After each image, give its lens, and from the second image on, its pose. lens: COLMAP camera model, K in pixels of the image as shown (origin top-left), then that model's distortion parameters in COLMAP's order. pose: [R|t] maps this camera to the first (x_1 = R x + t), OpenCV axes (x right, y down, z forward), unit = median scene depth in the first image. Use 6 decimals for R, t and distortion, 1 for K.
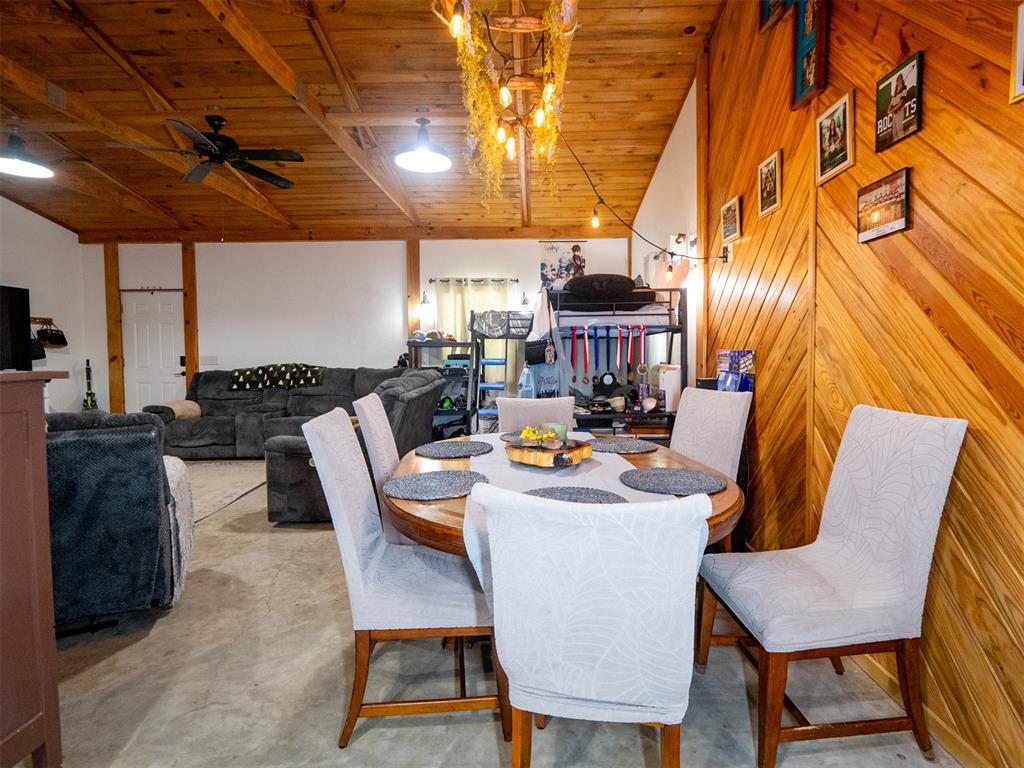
lens RADIAL K [[503.1, 0, 522.9], [0, 503.1, 374.9], [0, 0, 1]] dist [-0.008821, -0.005909]
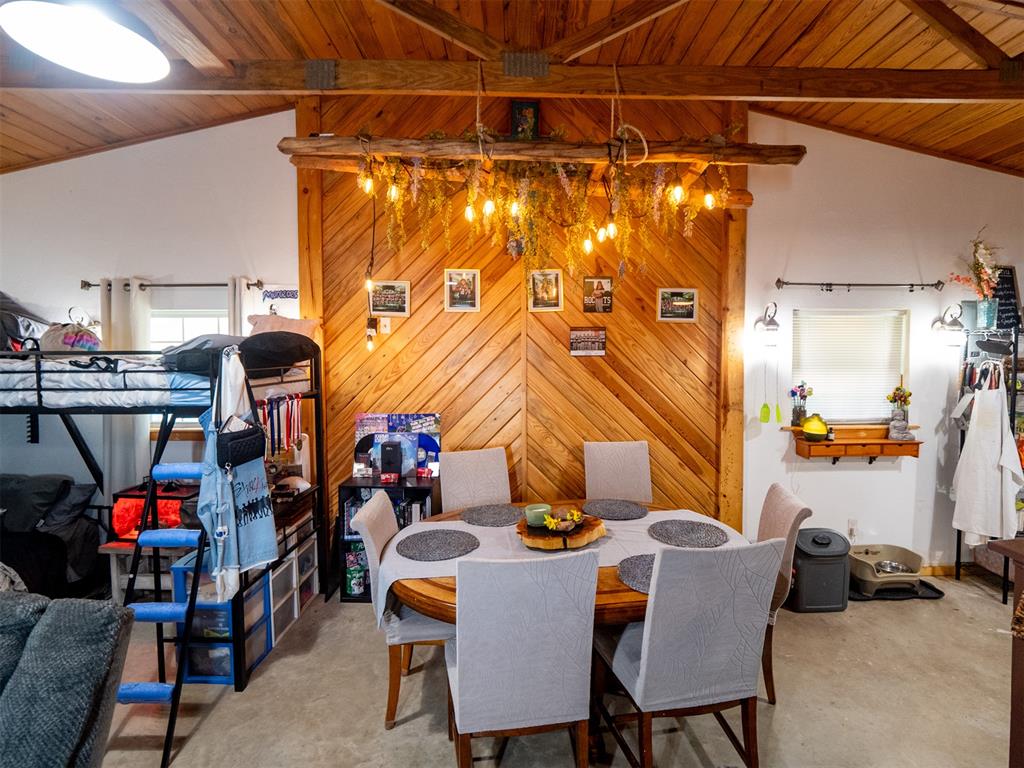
lens RADIAL K [[506.5, 0, 525.3], [0, 506.5, 372.9], [0, 0, 1]] dist [-0.005076, -0.006511]
pose [[-0.034286, -0.025965, 0.999075, -0.357956], [0.051993, 0.998262, 0.027728, -0.077215], [-0.998059, 0.052895, -0.032876, 0.365439]]
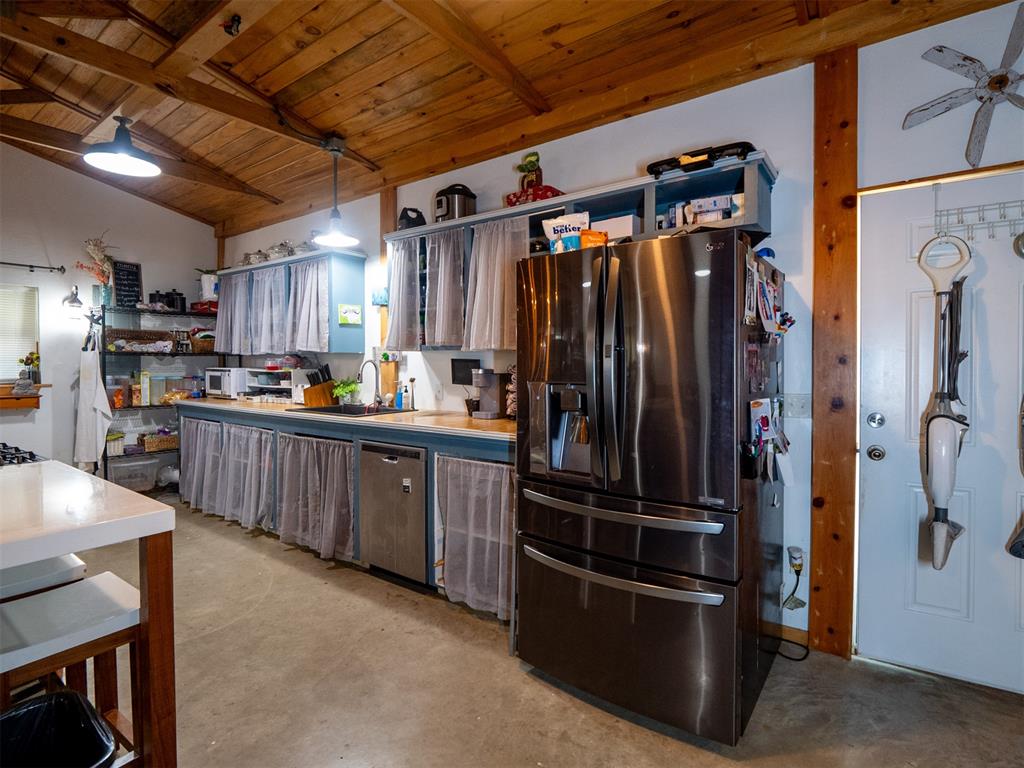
lens RADIAL K [[513.7, 0, 523.8], [0, 513.7, 373.0], [0, 0, 1]] dist [-0.002250, -0.008311]
pose [[-0.821949, -0.009417, 0.569484, -0.740632], [0.031166, 0.997622, 0.061480, -0.016202], [-0.568708, 0.068282, -0.819700, 0.110108]]
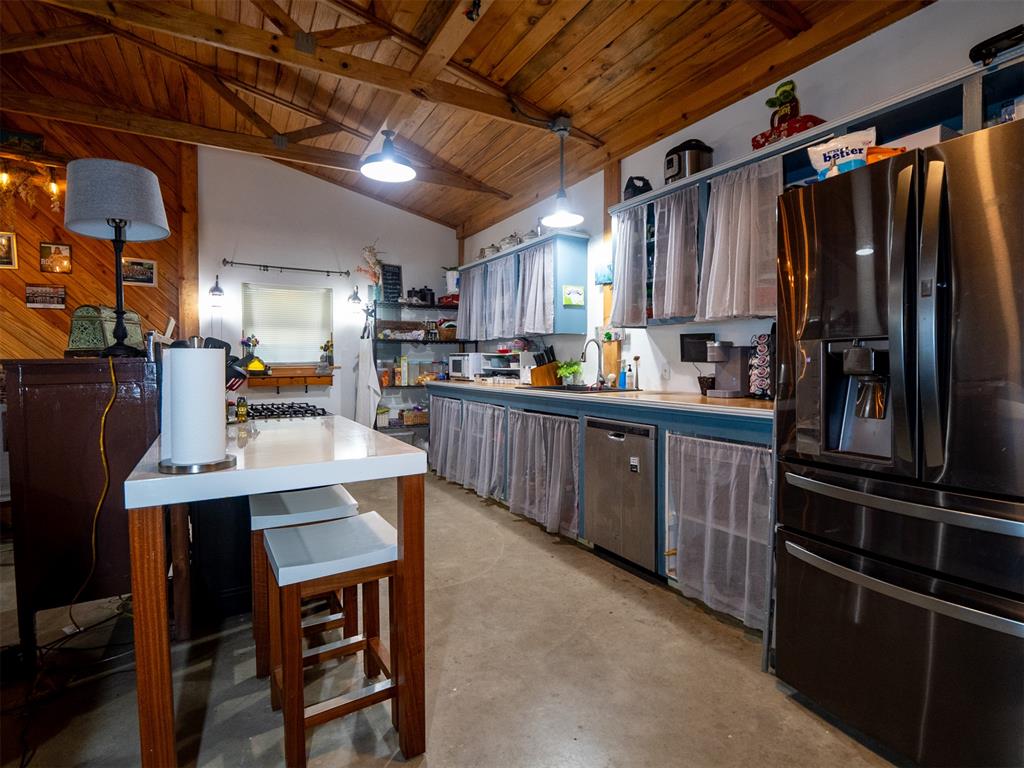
lens RADIAL K [[506.5, 0, 525.3], [0, 506.5, 372.9], [0, 0, 1]] dist [-0.005076, -0.006511]
pose [[-0.532333, -0.014513, 0.846410, -0.704041], [0.047308, 0.997780, 0.046862, 0.007678], [-0.845212, 0.064988, -0.530465, 0.097975]]
